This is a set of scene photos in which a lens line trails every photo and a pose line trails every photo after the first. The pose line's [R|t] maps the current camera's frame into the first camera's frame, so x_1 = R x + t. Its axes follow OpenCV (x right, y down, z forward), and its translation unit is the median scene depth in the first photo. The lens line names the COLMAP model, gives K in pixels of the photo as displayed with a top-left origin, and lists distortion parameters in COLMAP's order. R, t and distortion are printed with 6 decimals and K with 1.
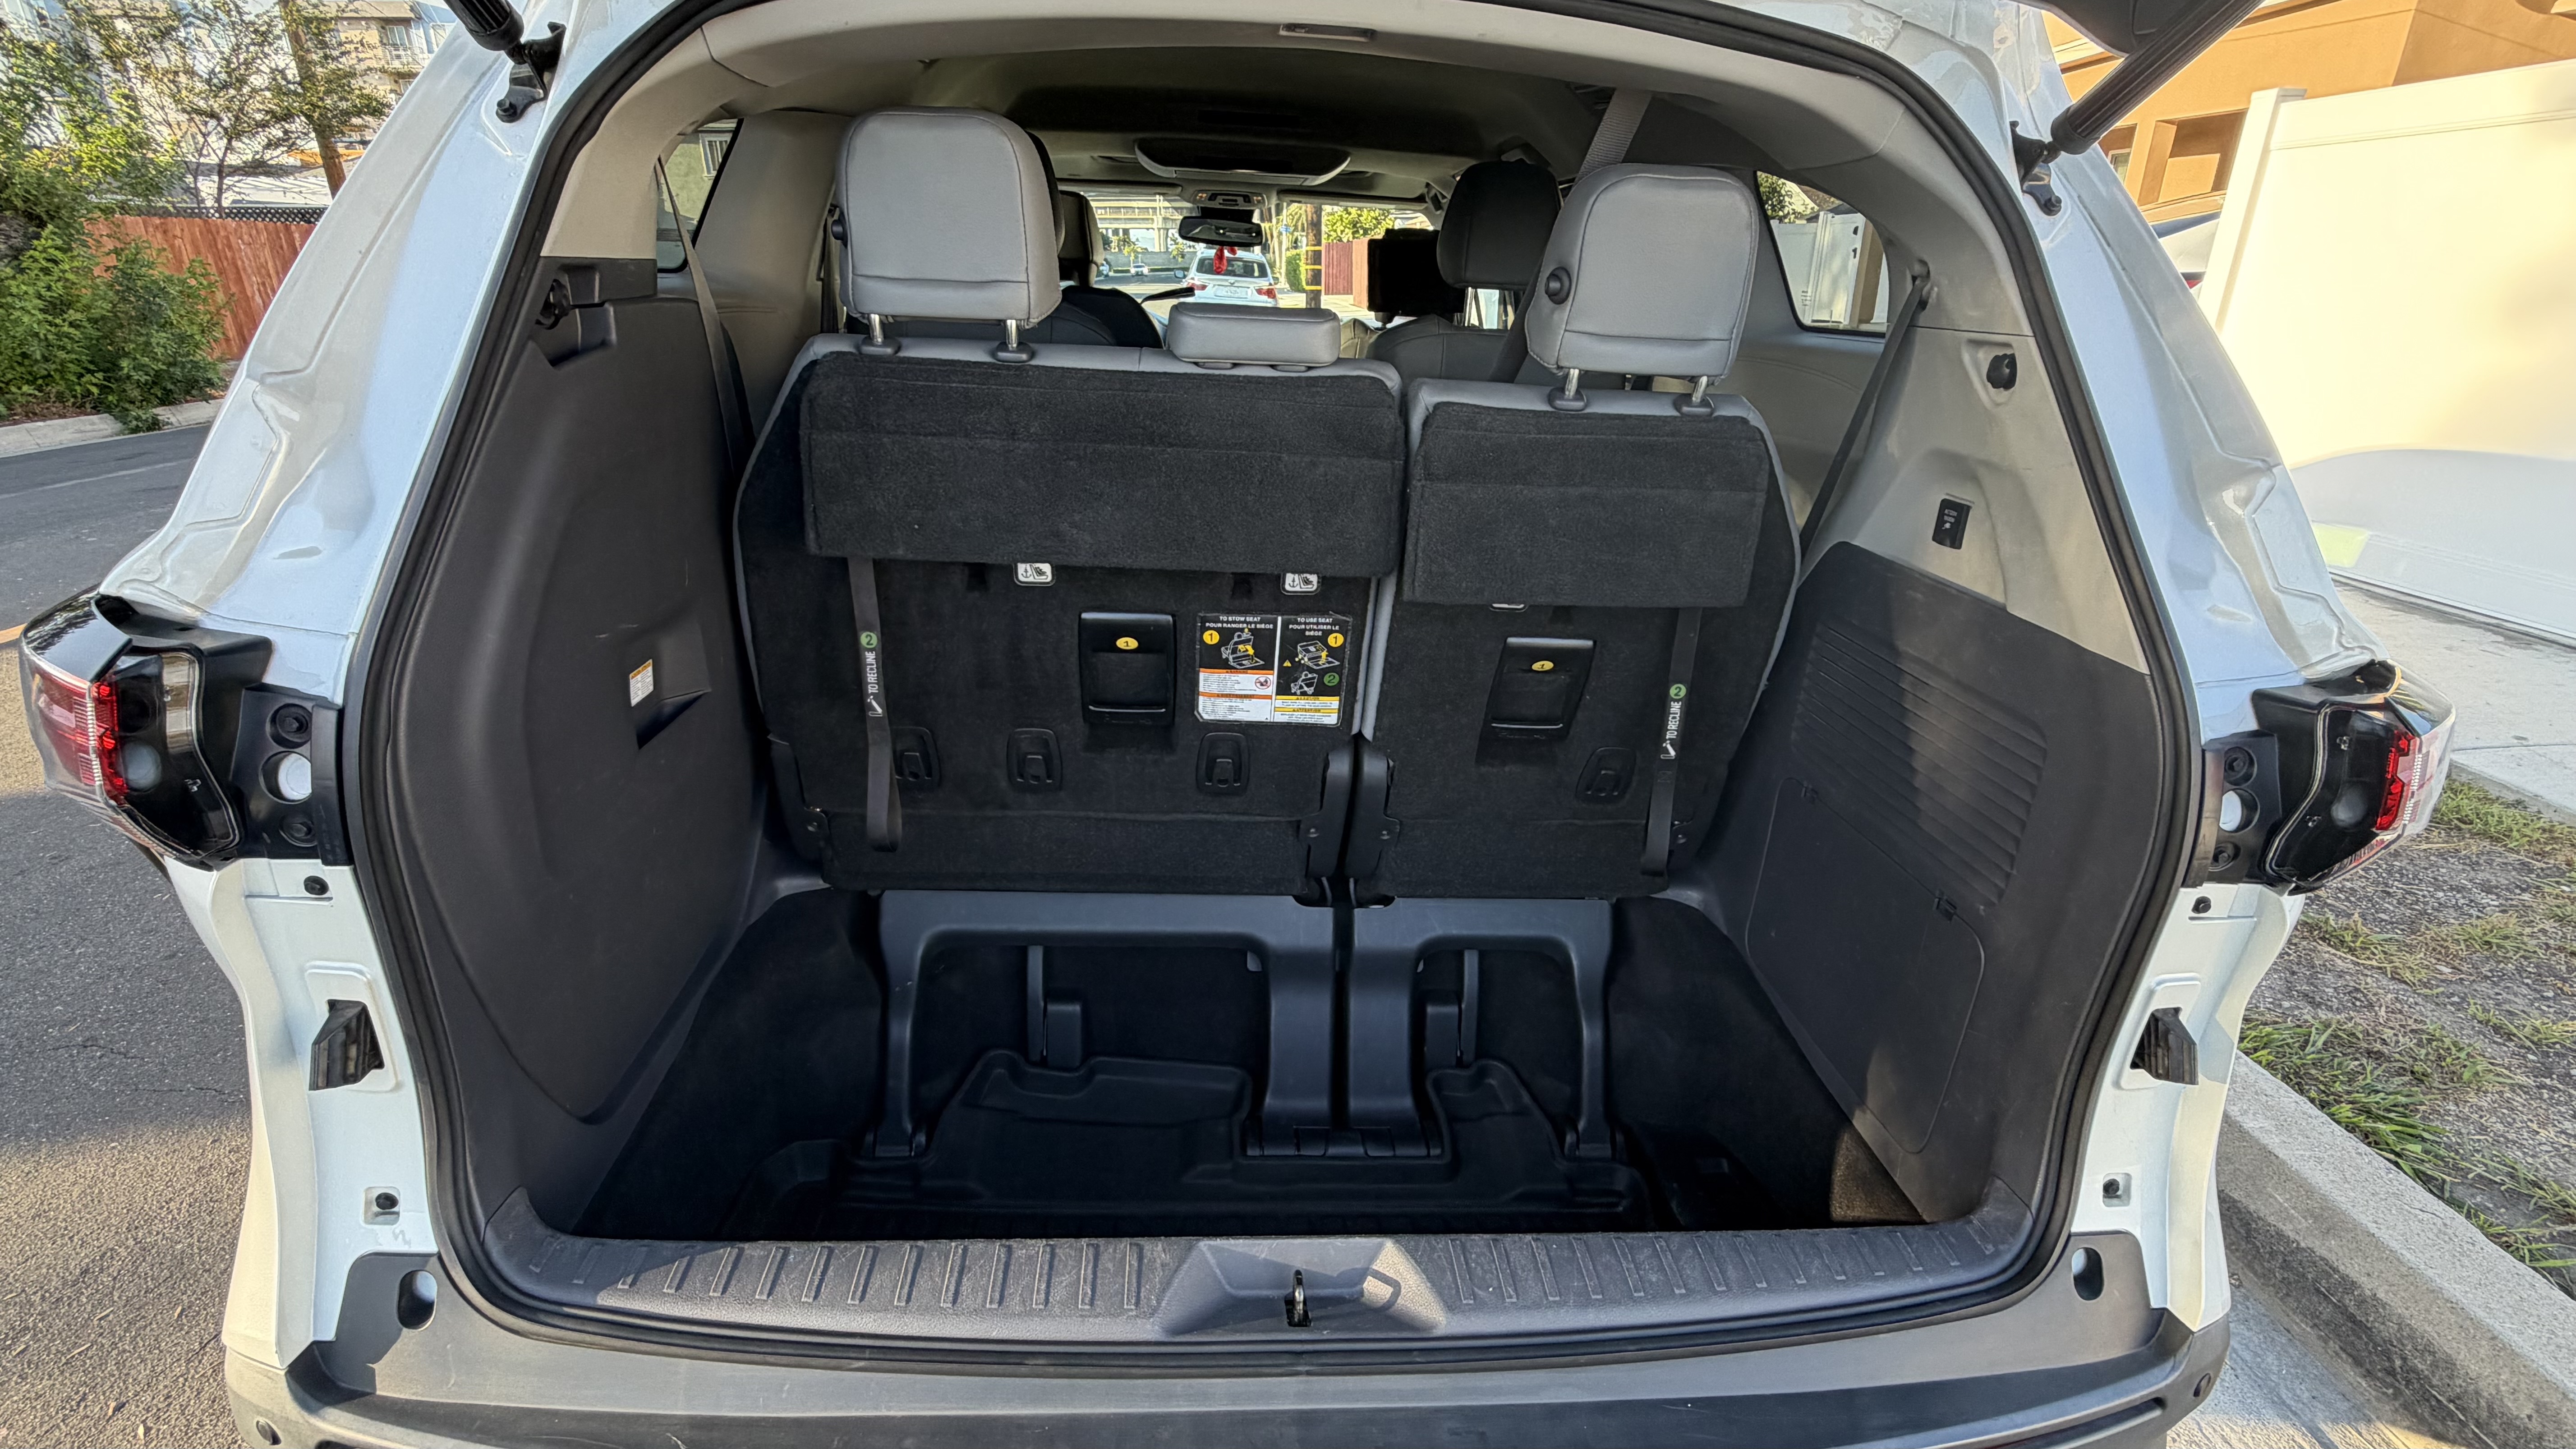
lens RADIAL K [[1205.2, 0, 1272.5], [0, 1205.2, 725.5], [0, 0, 1]] dist [0.003399, -0.000209]
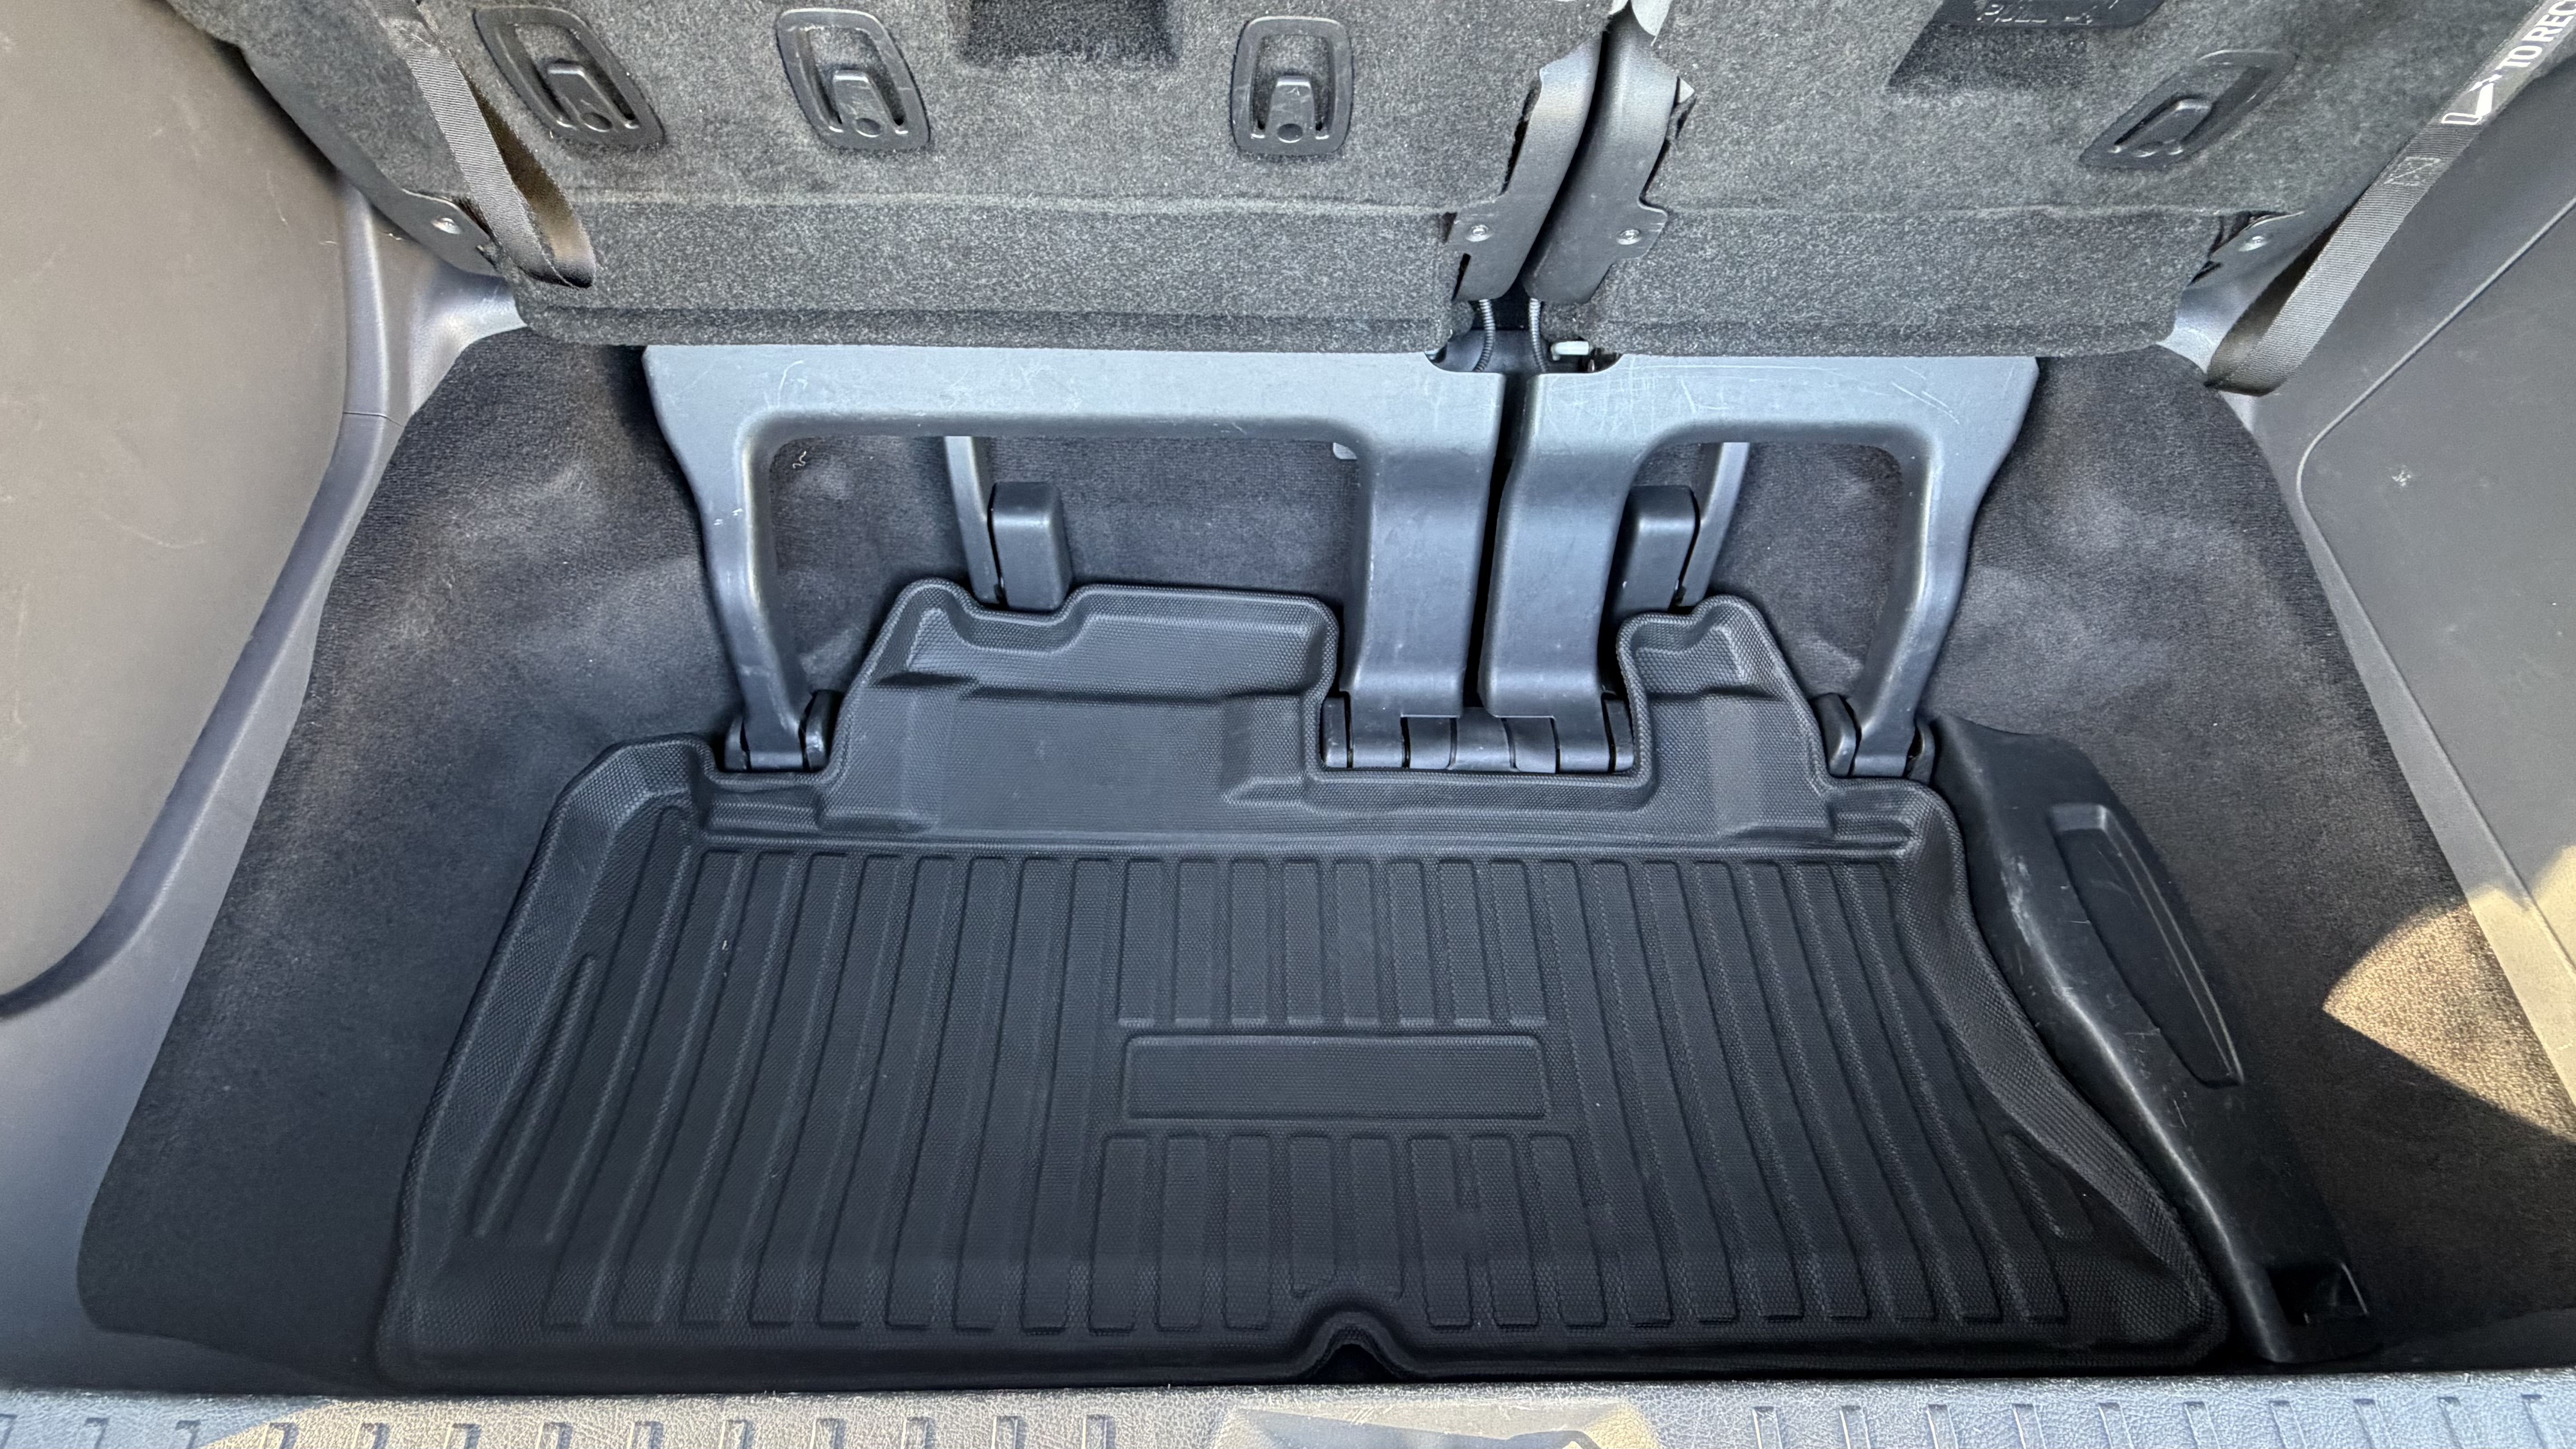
lens RADIAL K [[1205.2, 0, 1272.5], [0, 1205.2, 725.5], [0, 0, 1]] dist [0.003399, -0.000209]
pose [[0.998297, 0.030724, -0.049590, -0.018174], [0.006500, 0.786200, 0.617938, -0.053917], [0.057973, -0.617208, 0.784661, 0.498875]]
